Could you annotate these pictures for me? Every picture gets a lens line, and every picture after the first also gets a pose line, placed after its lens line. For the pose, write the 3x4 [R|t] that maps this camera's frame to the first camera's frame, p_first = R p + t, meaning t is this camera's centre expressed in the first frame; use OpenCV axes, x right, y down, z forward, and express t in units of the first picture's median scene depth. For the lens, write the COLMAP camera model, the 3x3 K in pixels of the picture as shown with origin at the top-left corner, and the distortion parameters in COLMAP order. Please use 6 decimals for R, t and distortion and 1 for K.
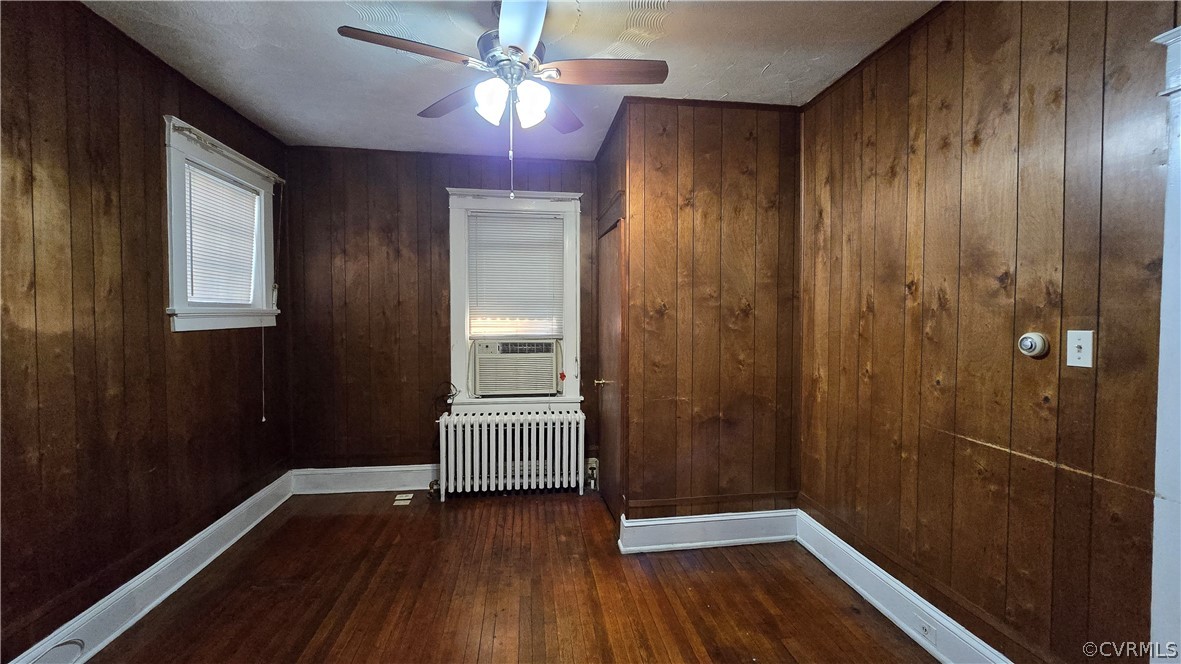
lens RADIAL K [[484.1, 0, 585.8], [0, 484.1, 326.9], [0, 0, 1]] dist [0.009471, 0.000229]
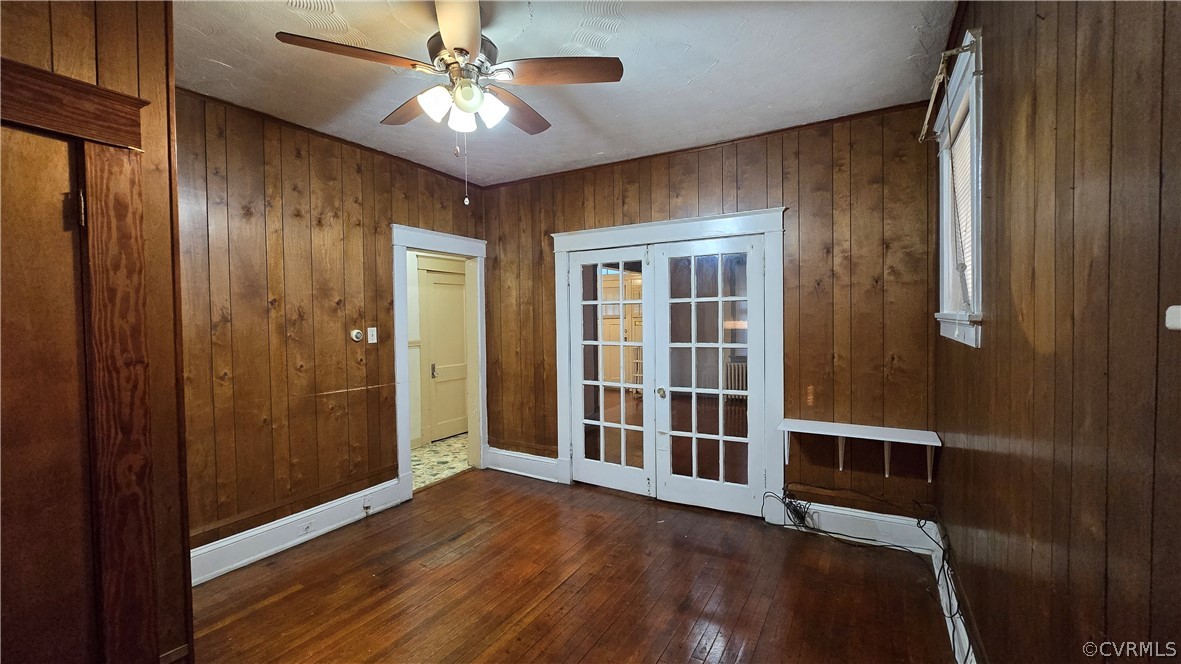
lens RADIAL K [[484.1, 0, 585.8], [0, 484.1, 326.9], [0, 0, 1]] dist [0.009471, 0.000229]
pose [[-0.783343, 0.000011, 0.621590, -0.977784], [0.034018, 0.998502, 0.042852, -0.047679], [-0.620658, 0.054713, -0.782170, 1.686626]]
